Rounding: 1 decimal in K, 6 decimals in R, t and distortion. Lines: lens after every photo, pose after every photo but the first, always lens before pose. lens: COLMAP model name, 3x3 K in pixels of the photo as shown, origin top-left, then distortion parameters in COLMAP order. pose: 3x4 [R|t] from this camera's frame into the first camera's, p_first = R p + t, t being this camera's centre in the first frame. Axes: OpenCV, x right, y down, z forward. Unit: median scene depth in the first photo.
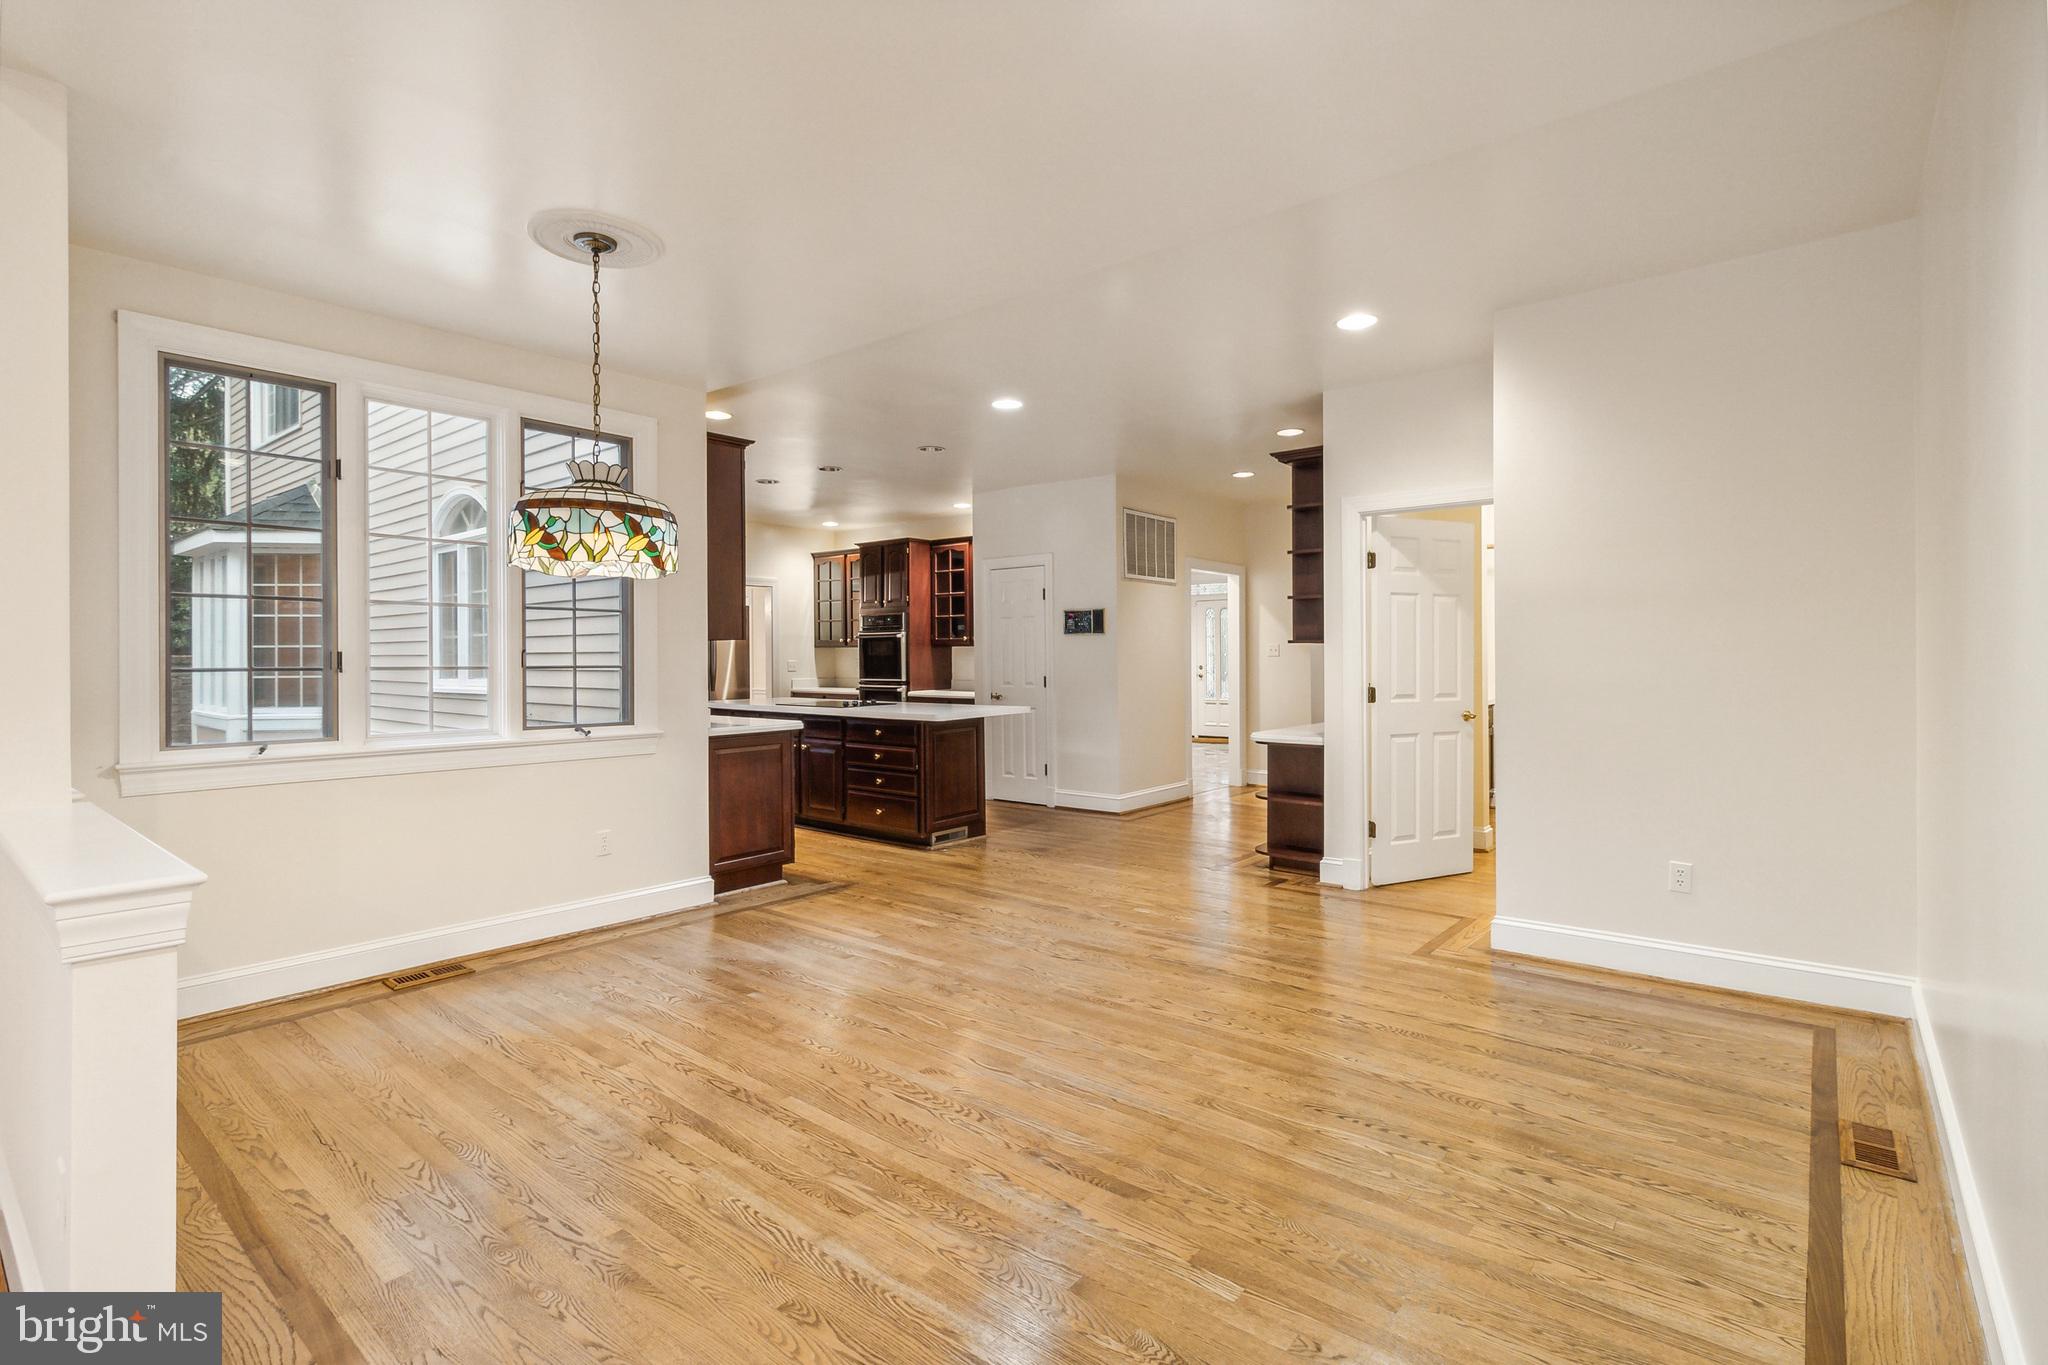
lens RADIAL K [[962.3, 0, 1026.5], [0, 962.3, 649.6], [0, 0, 1]] dist [0.002890, 0.000778]
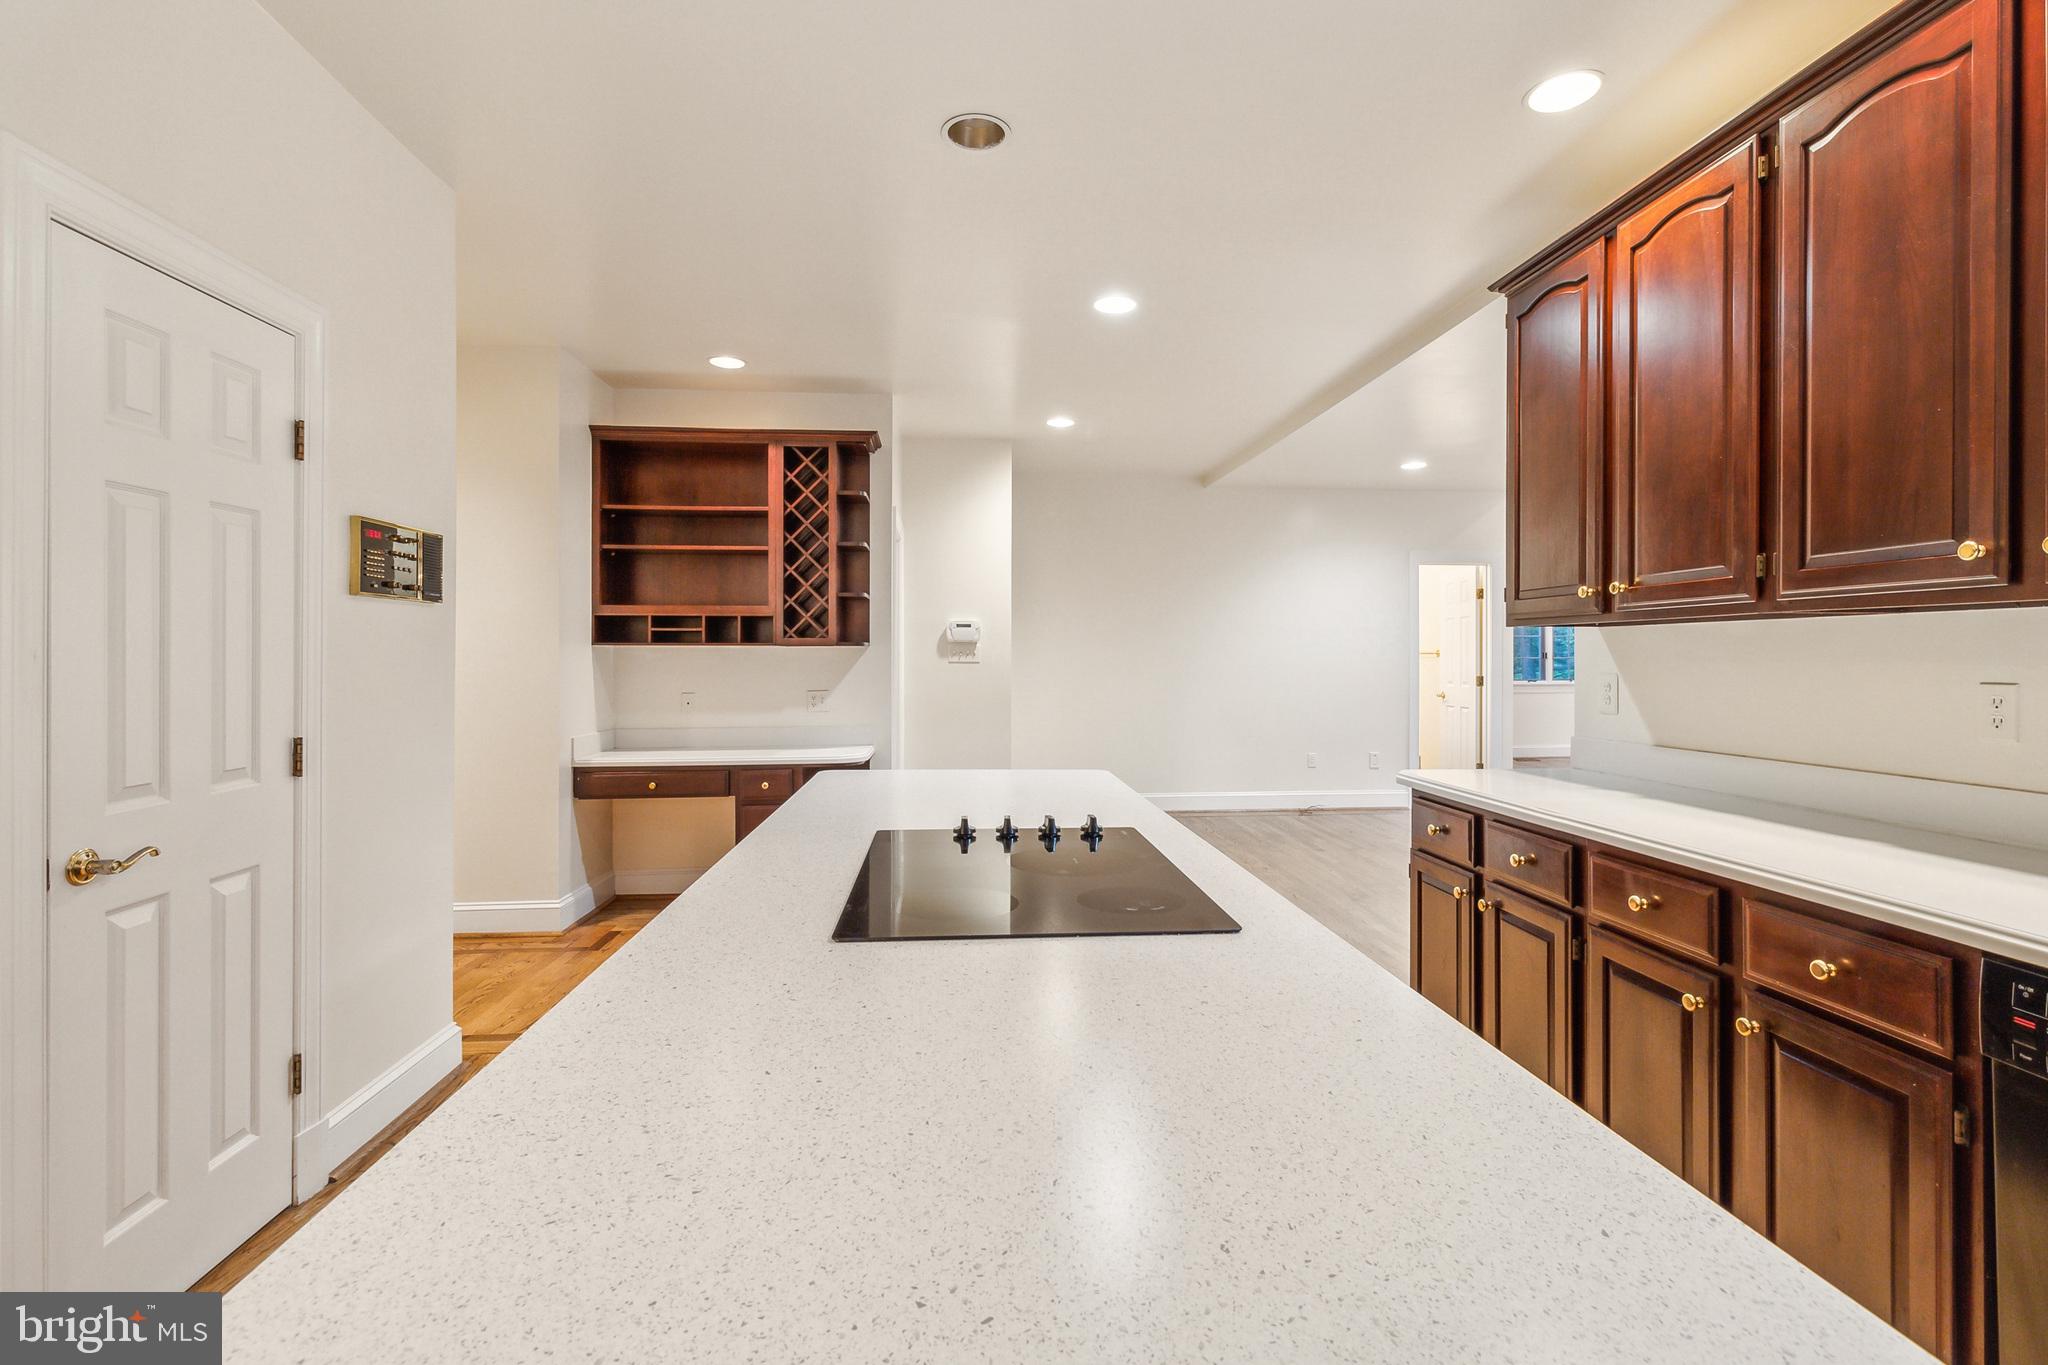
lens RADIAL K [[952.3, 0, 1029.7], [0, 952.3, 676.2], [0, 0, 1]] dist [0.002393, 0.000496]
pose [[-0.700667, -0.005183, 0.713469, -0.330559], [0.003209, 0.999941, 0.010416, 0.008240], [-0.713481, 0.009588, -0.700609, 1.063730]]
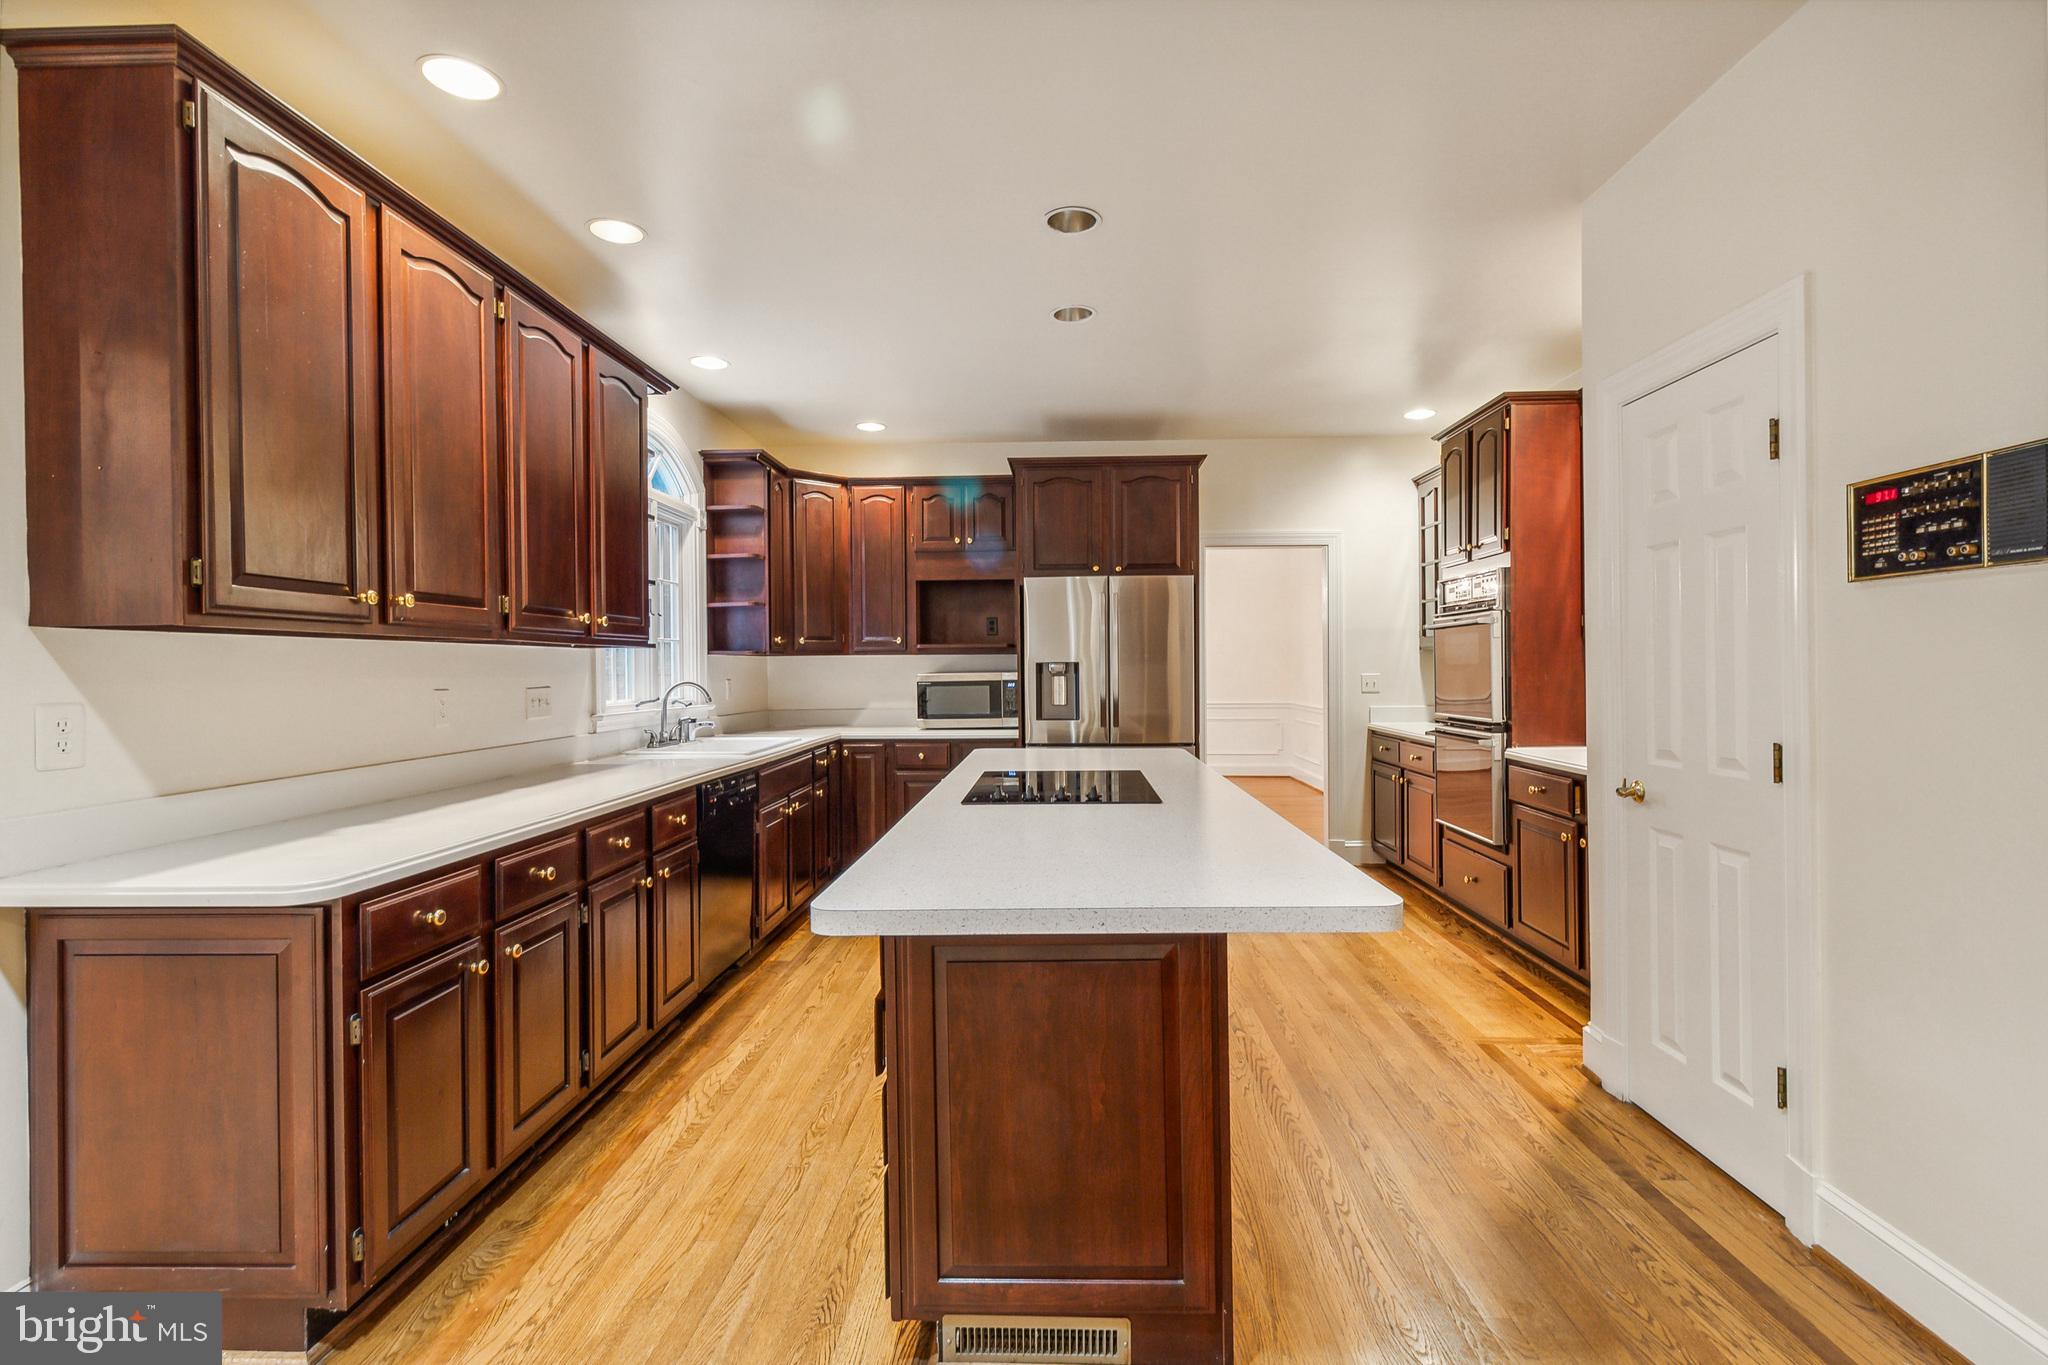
lens RADIAL K [[950.5, 0, 1031.0], [0, 950.5, 669.4], [0, 0, 1]] dist [0.002760, 0.000335]
pose [[0.608169, 0.004035, -0.793797, 0.106133], [0.006569, 0.999927, 0.010116, 0.002993], [0.793780, -0.011367, 0.608098, 0.685496]]
